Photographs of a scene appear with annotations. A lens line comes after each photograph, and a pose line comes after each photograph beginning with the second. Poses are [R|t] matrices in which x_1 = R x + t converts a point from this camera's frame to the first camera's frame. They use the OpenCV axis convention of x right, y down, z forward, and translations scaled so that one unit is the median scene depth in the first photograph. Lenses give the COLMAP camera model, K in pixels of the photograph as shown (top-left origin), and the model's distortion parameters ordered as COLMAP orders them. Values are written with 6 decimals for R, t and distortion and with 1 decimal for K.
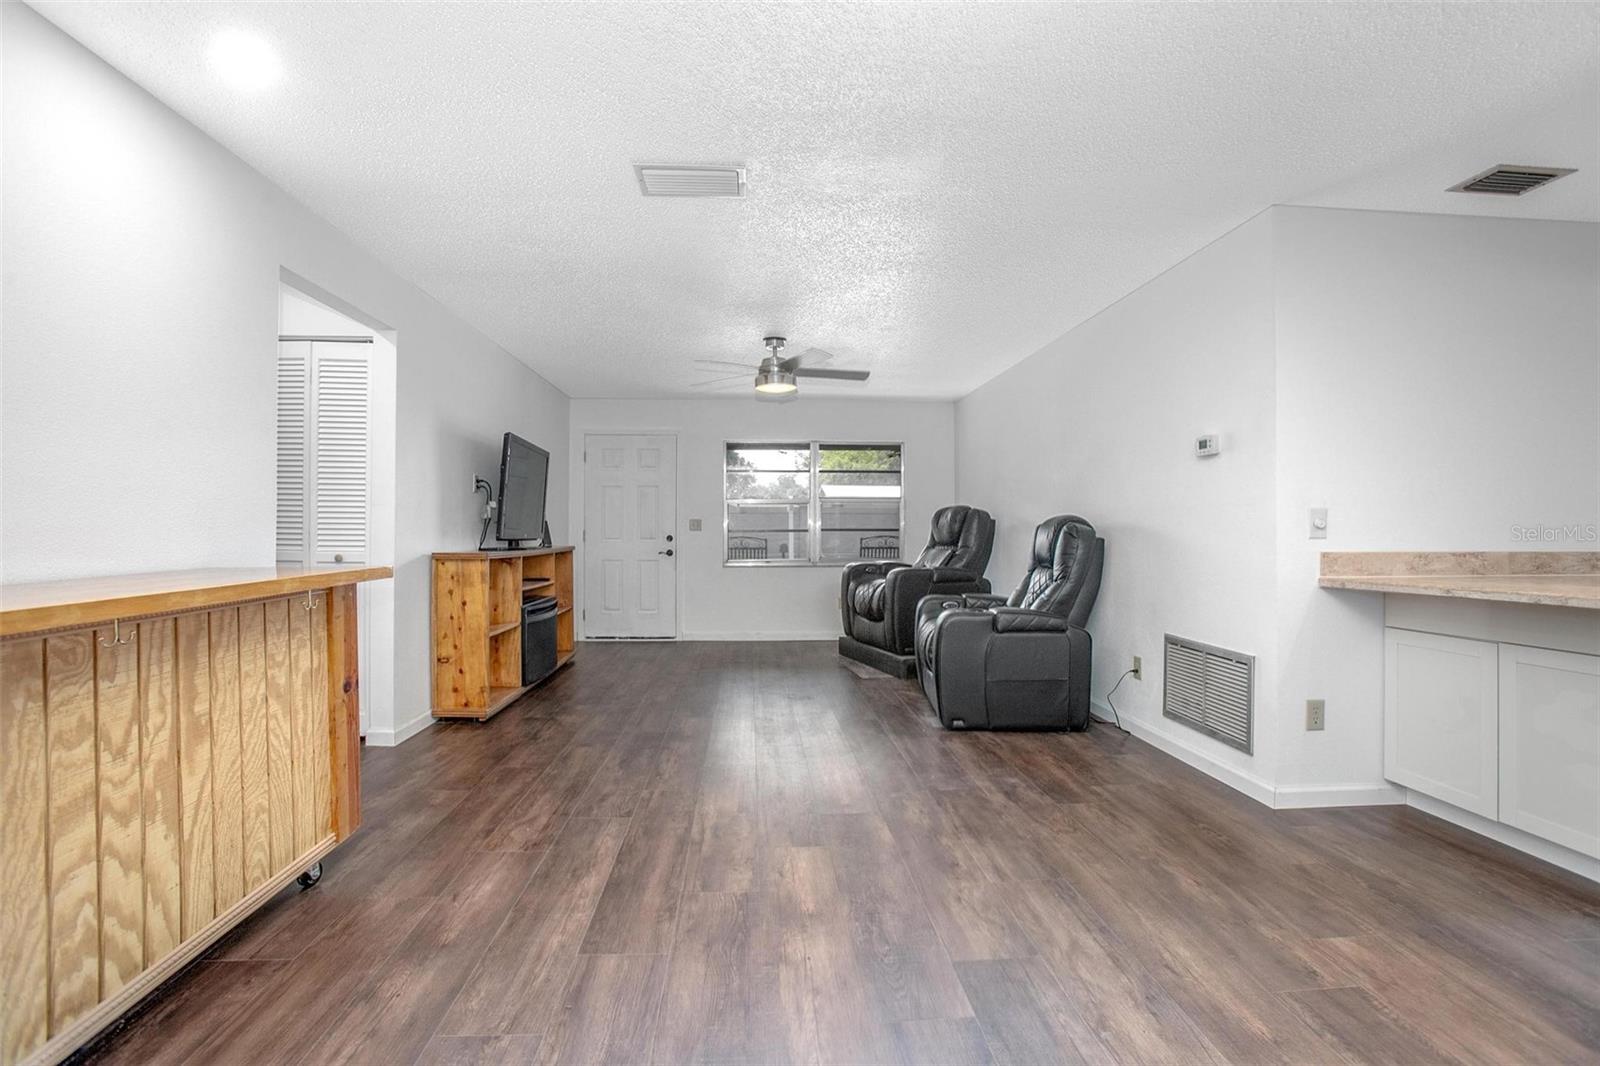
lens RADIAL K [[726.1, 0, 799.8], [0, 726.1, 526.4], [0, 0, 1]] dist [-0.074516, 0.028849]
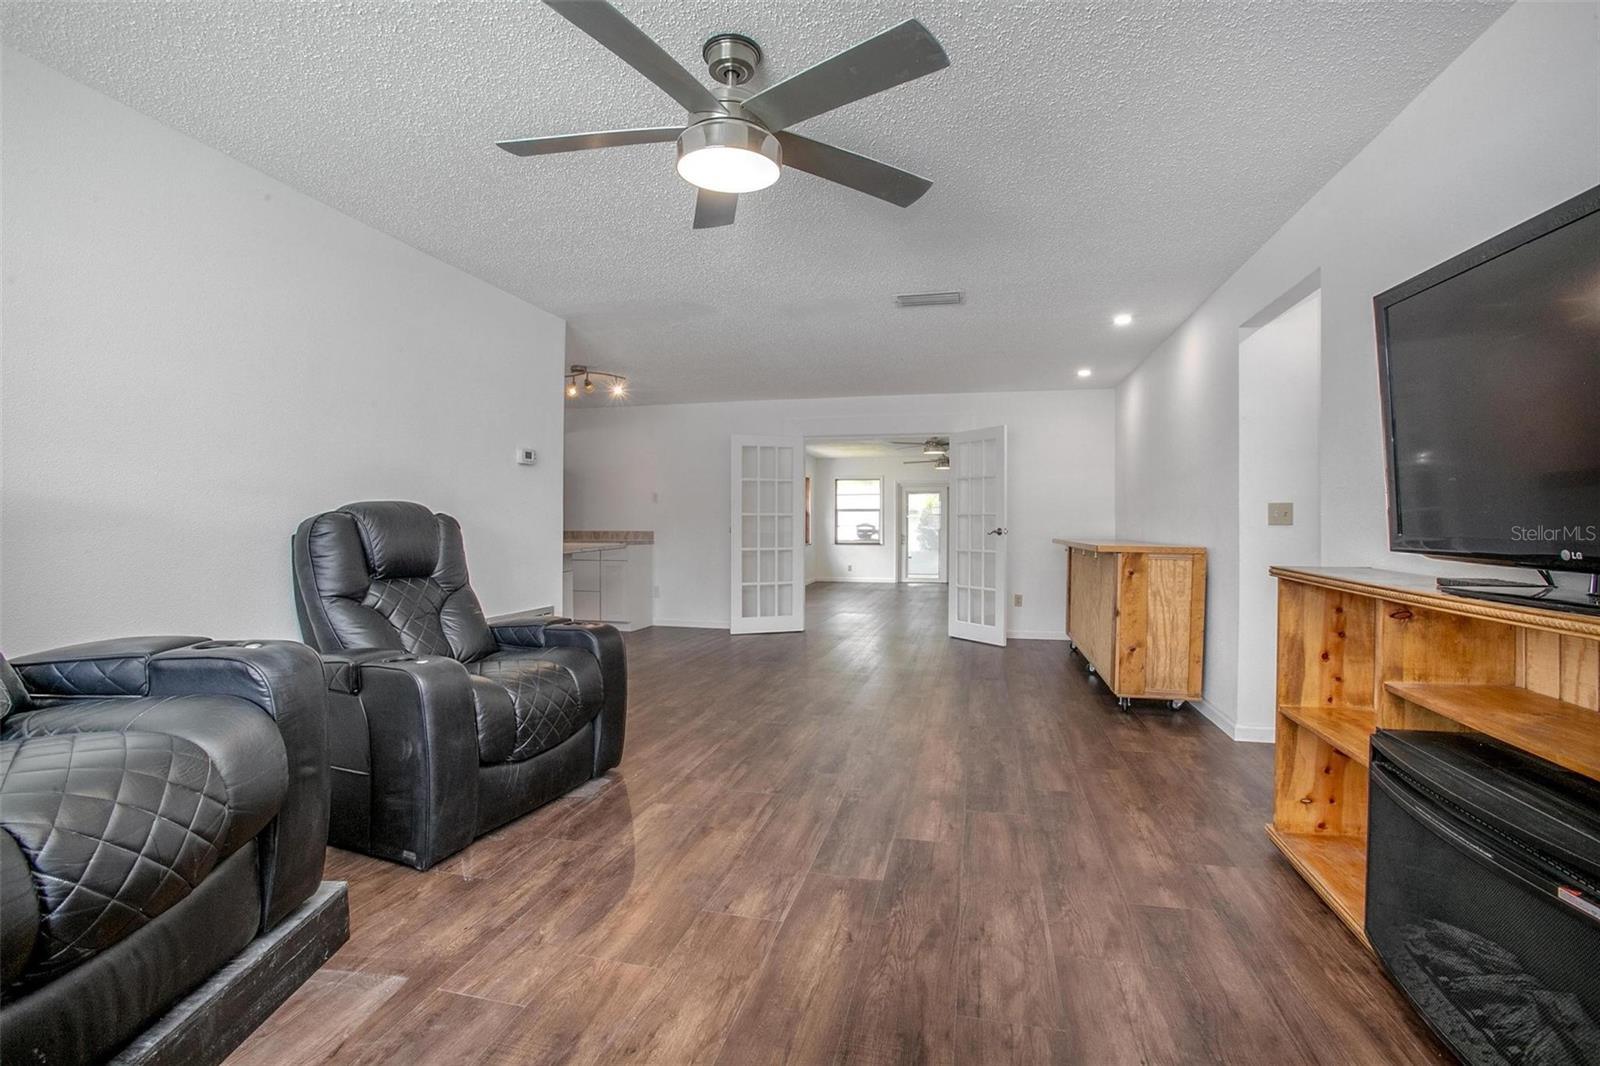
lens RADIAL K [[726.1, 0, 799.8], [0, 726.1, 526.4], [0, 0, 1]] dist [-0.074516, 0.028849]
pose [[-0.952734, -0.007379, 0.303716, -0.288640], [-0.007086, 0.999973, 0.002064, 0.007350], [-0.303723, -0.000186, -0.952760, 2.056275]]
